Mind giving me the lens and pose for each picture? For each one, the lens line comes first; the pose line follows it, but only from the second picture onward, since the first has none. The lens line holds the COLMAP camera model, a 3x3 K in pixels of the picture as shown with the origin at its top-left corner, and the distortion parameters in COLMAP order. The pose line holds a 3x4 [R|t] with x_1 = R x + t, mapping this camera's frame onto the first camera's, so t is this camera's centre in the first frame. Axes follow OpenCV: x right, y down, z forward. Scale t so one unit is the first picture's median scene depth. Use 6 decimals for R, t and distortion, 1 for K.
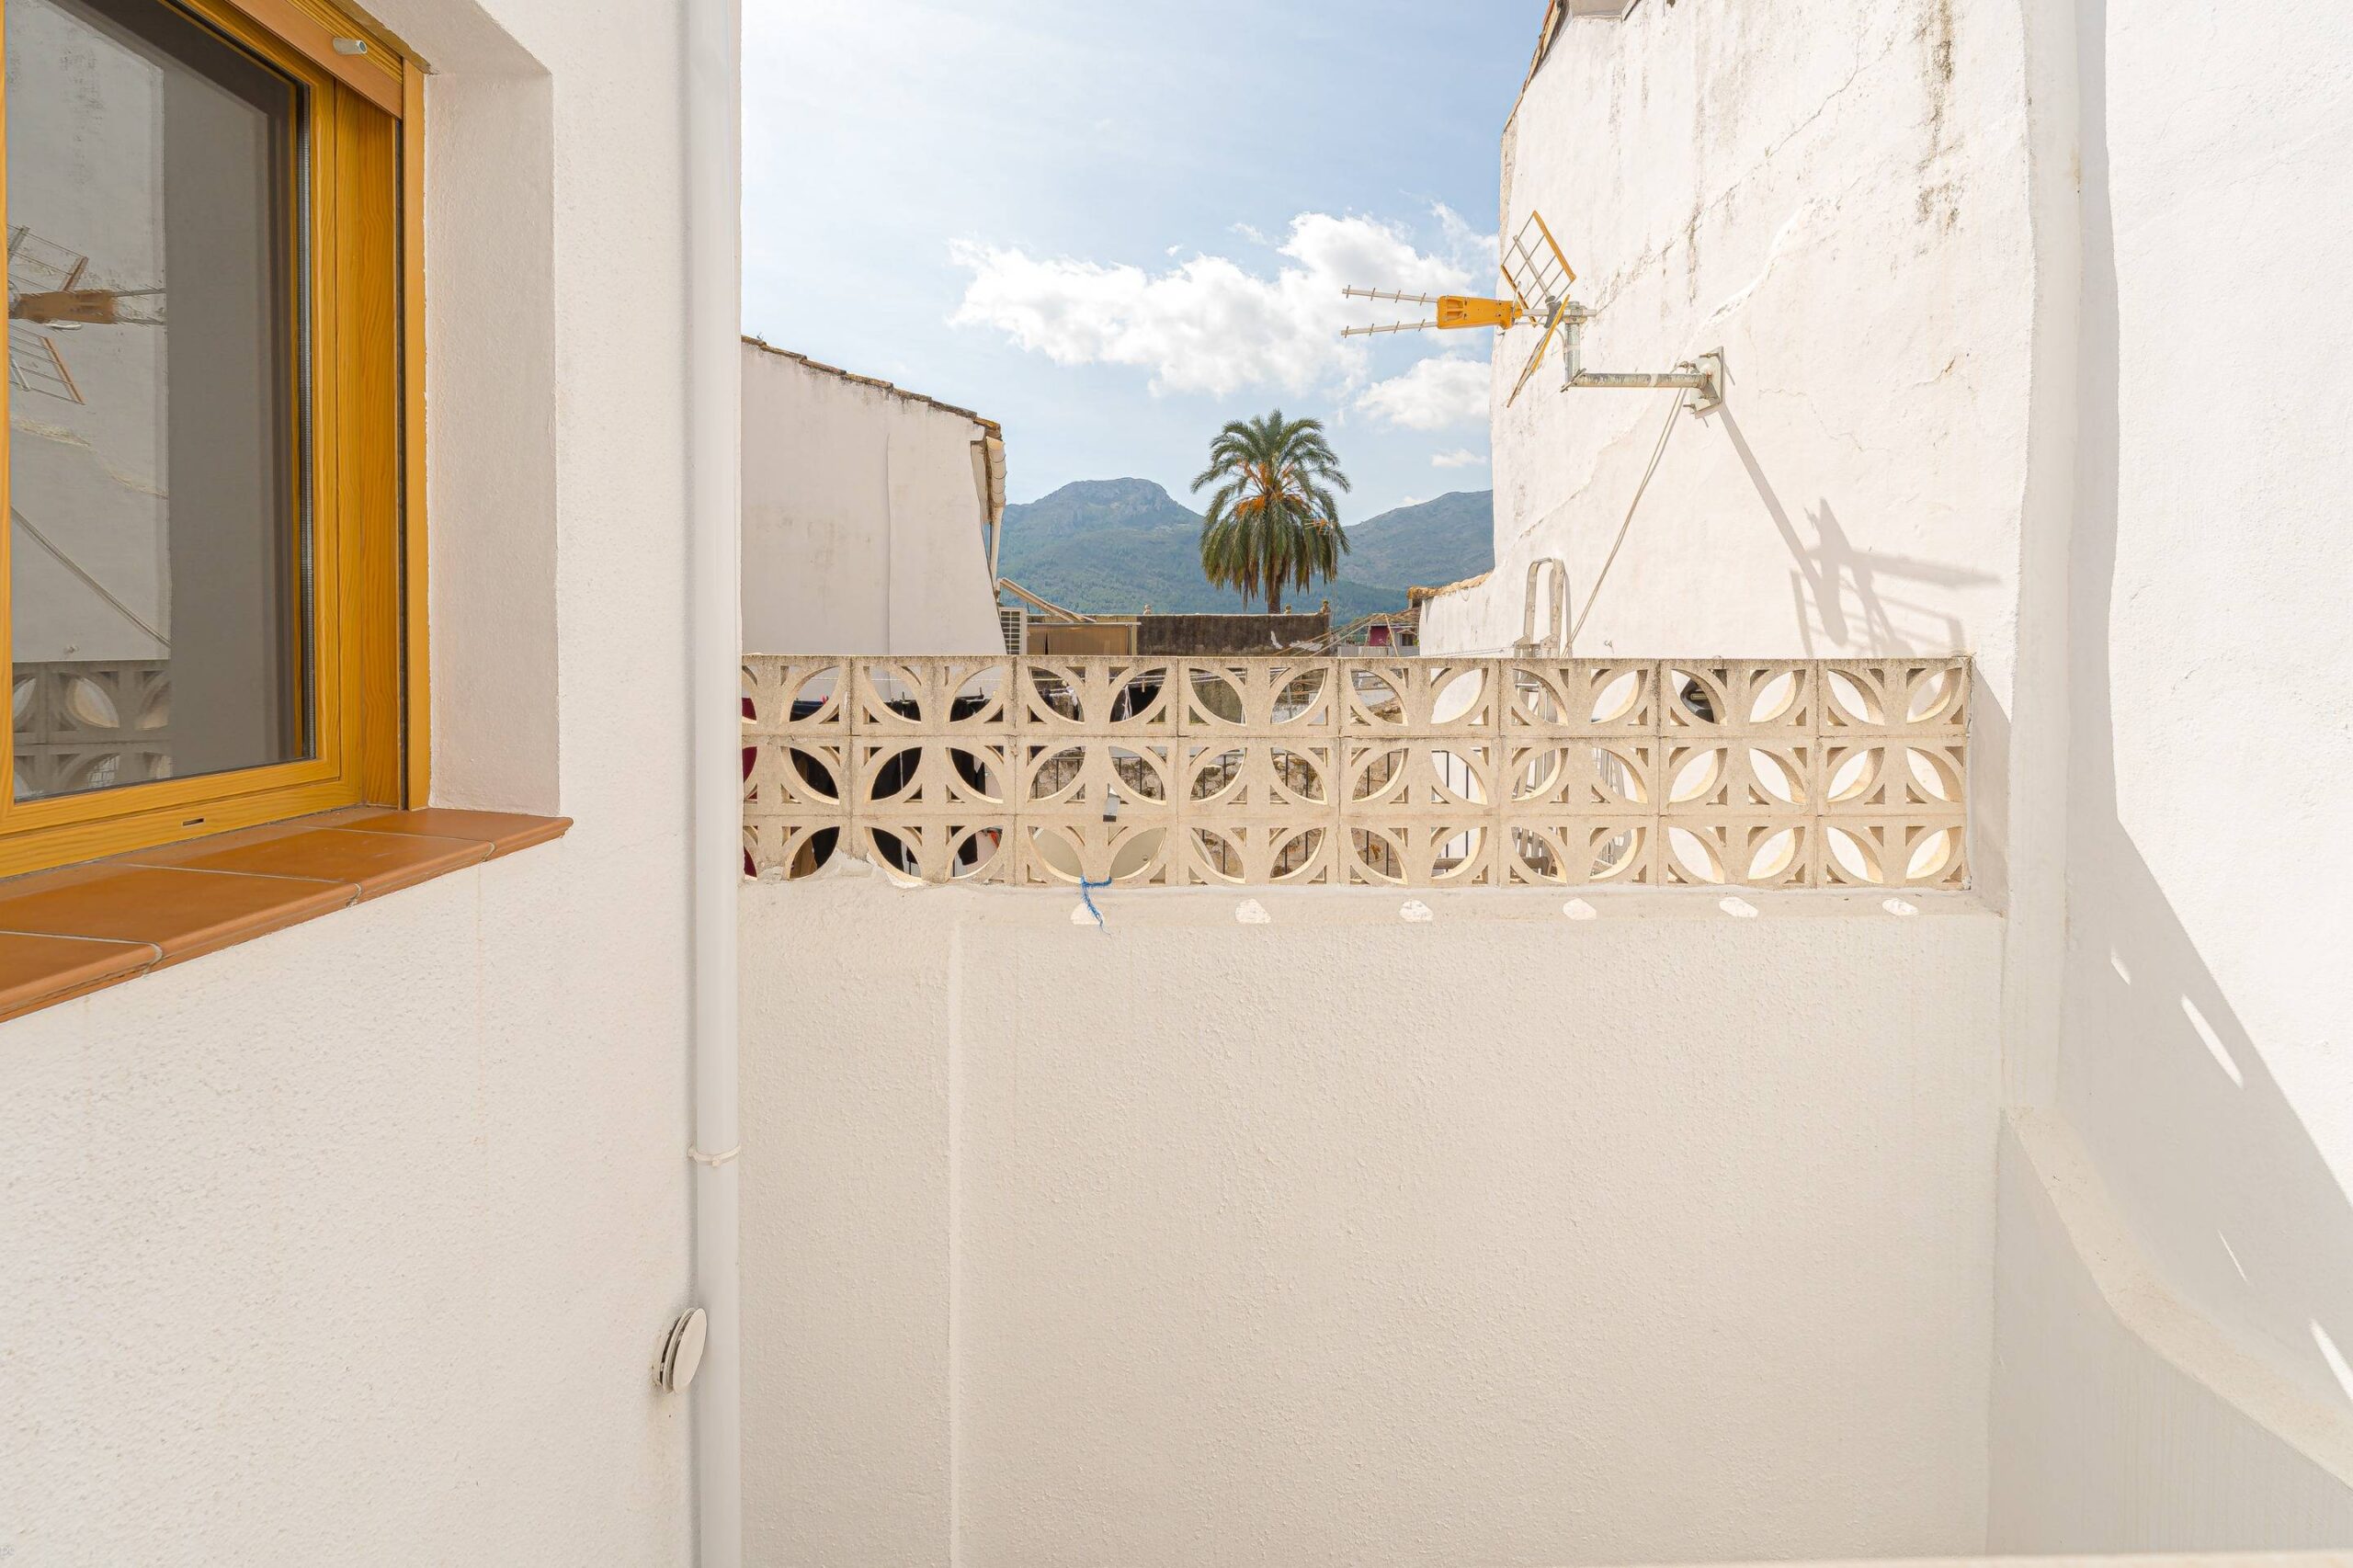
lens RADIAL K [[1013.4, 0, 1182.1], [0, 1013.4, 654.3], [0, 0, 1]] dist [0.000841, -0.000168]
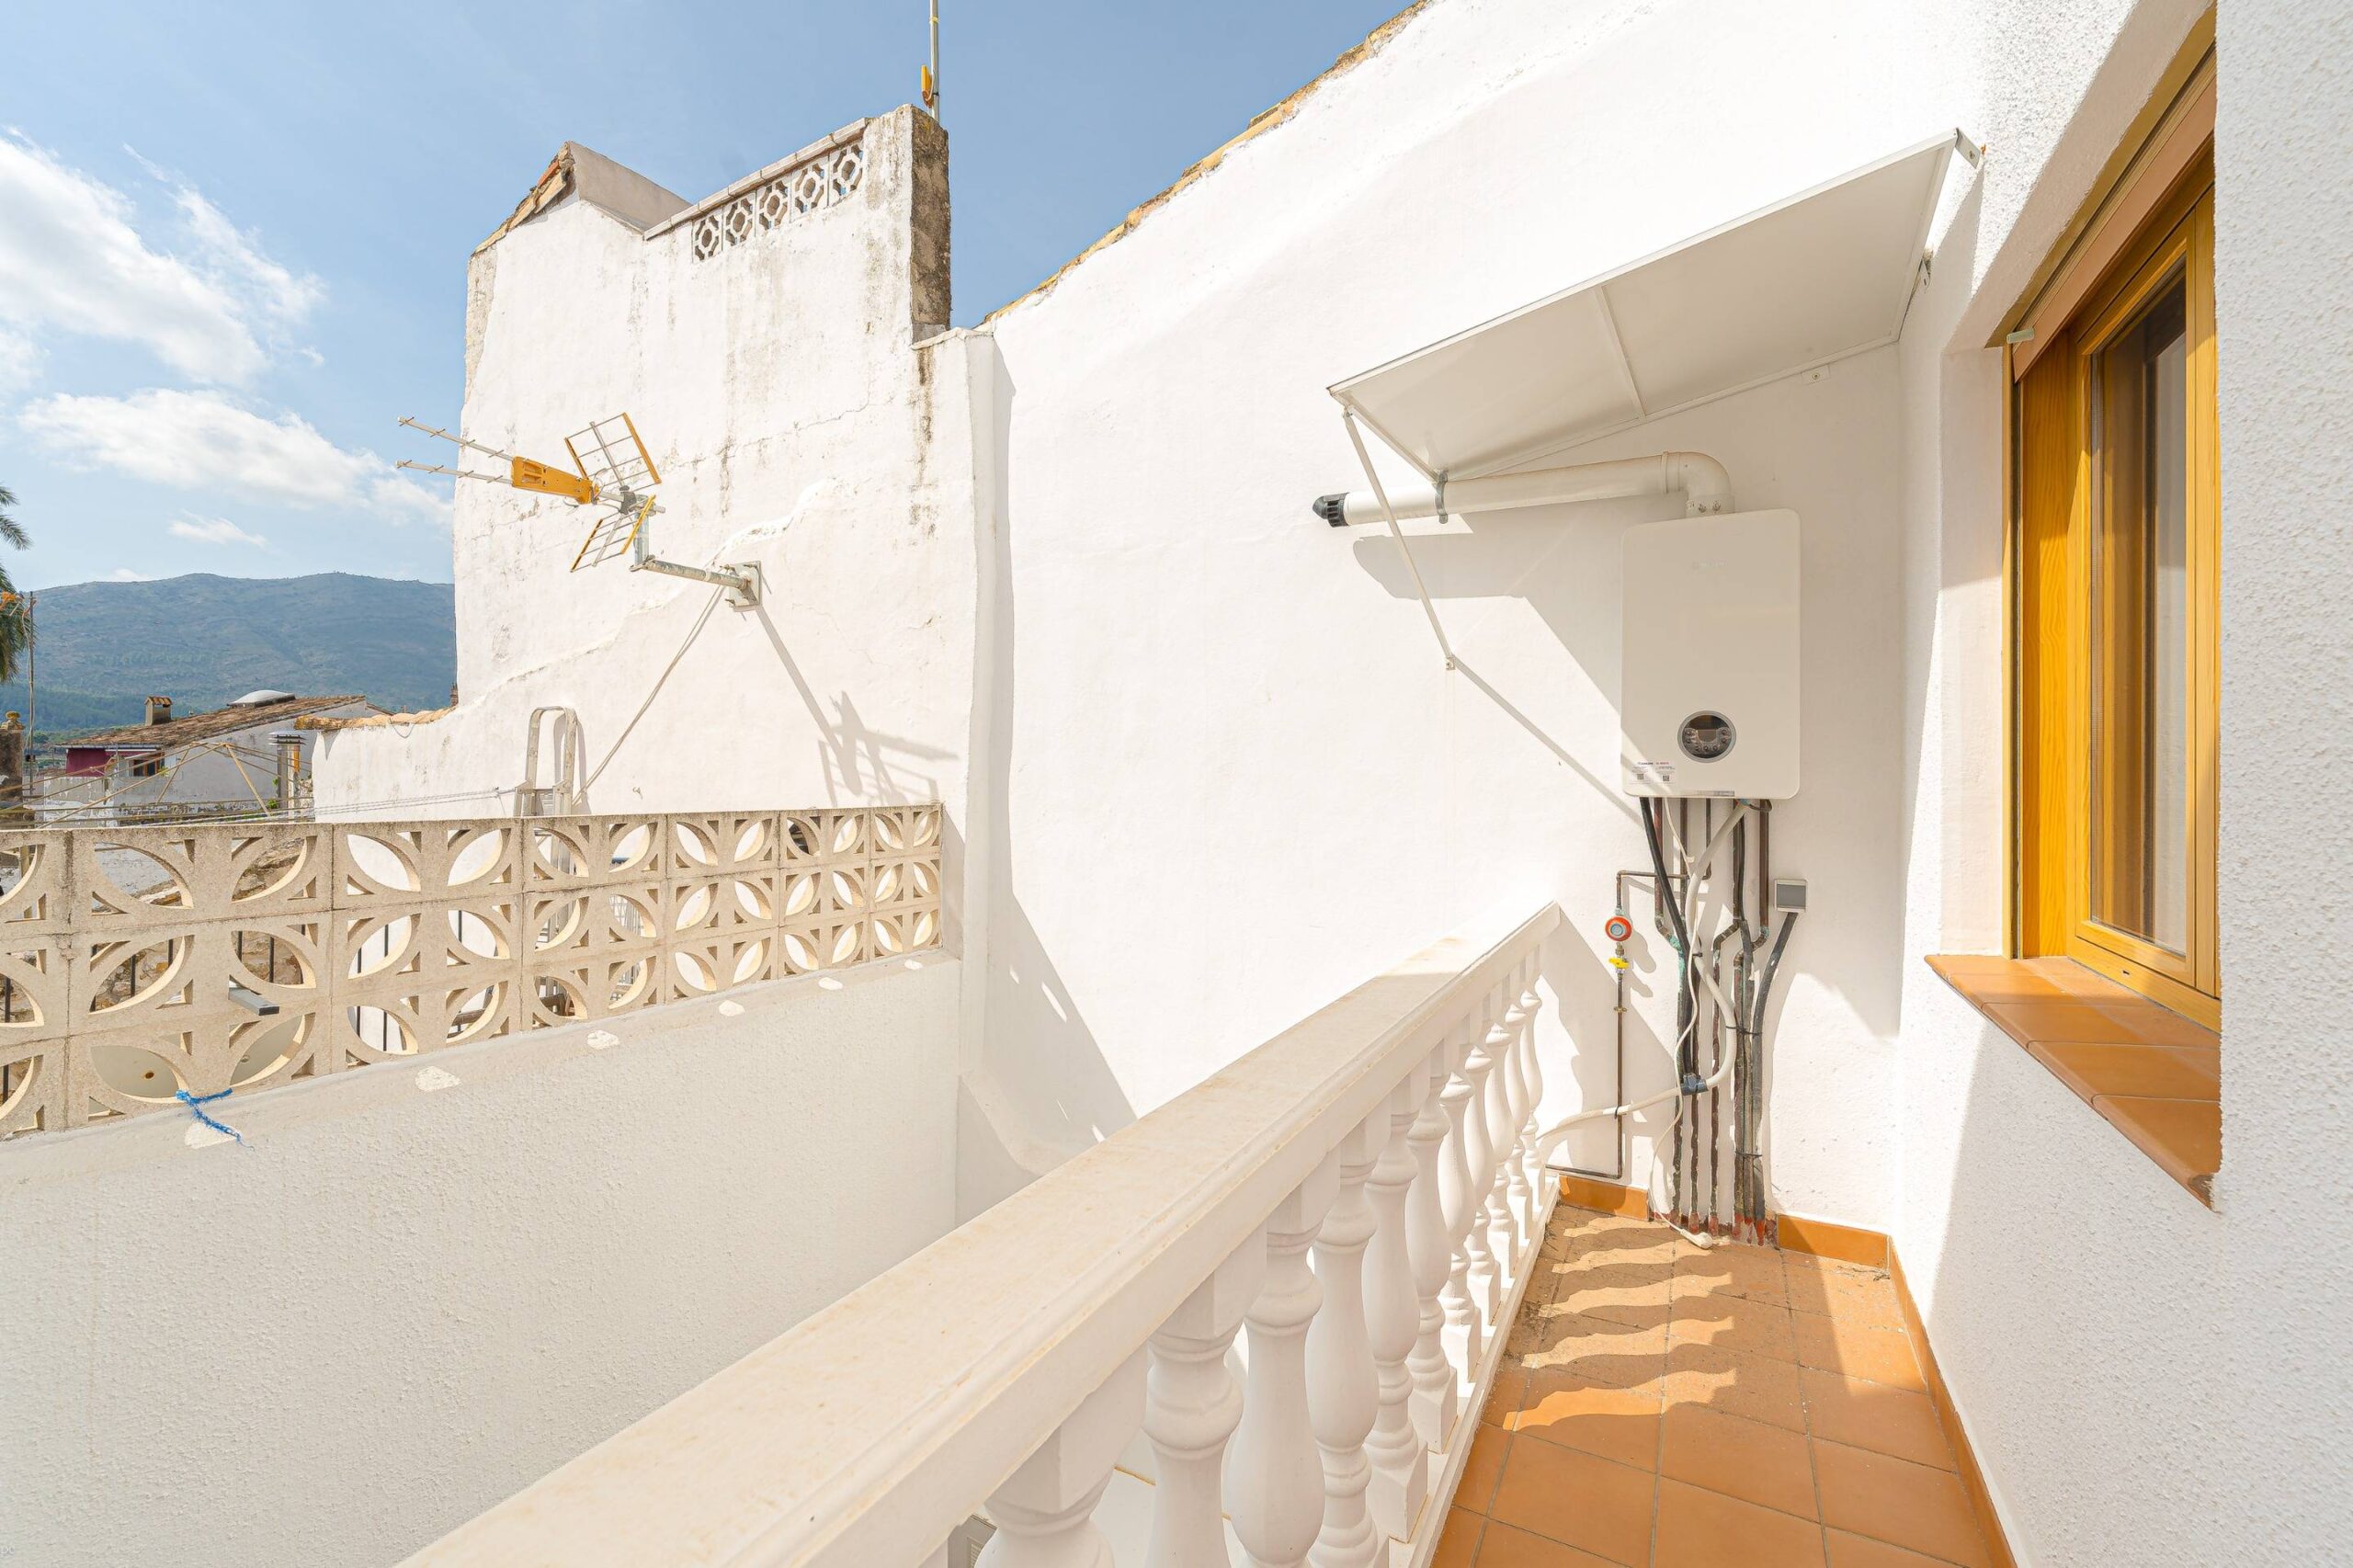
lens RADIAL K [[986.6, 0, 1176.5], [0, 986.6, 784.0], [0, 0, 1]] dist [-0.001028, -0.000251]
pose [[0.493138, -0.005797, 0.869932, -0.371838], [0.003884, 0.999983, 0.004462, -0.031301], [-0.869943, 0.001179, 0.493152, -0.093783]]
